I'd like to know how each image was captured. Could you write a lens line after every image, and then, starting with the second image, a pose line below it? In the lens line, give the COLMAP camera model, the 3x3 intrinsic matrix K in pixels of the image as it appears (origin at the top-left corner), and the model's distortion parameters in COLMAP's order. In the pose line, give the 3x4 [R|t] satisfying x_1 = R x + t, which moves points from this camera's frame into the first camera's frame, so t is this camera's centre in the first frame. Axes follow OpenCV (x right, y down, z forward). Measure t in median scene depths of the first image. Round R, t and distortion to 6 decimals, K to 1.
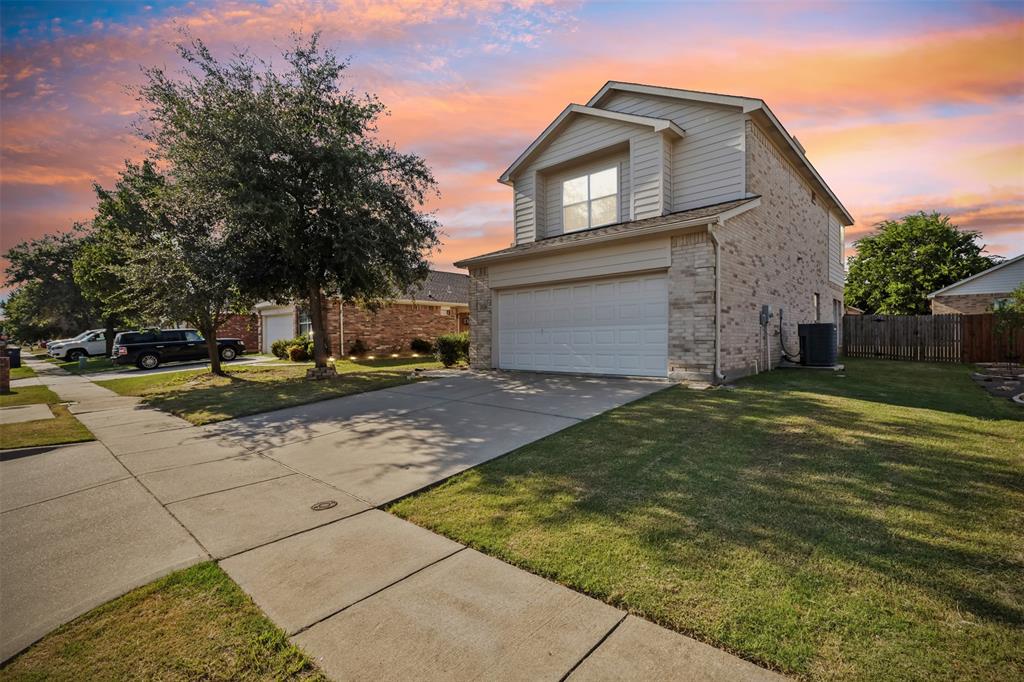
lens RADIAL K [[476.9, 0, 514.0], [0, 476.9, 343.7], [0, 0, 1]] dist [0.003286, -0.000571]
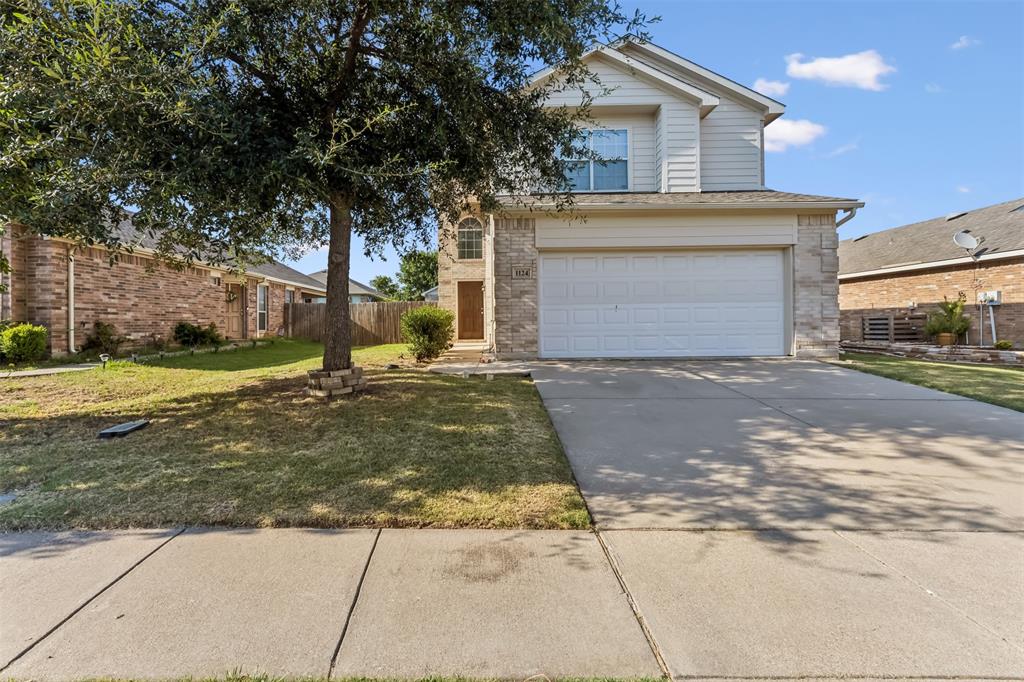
lens RADIAL K [[476.9, 0, 514.0], [0, 476.9, 343.7], [0, 0, 1]] dist [0.003286, -0.000571]
pose [[0.730655, -0.024107, 0.682321, -0.676287], [0.008967, 0.999629, 0.025716, 0.013084], [-0.682688, -0.012671, 0.730600, 0.572387]]
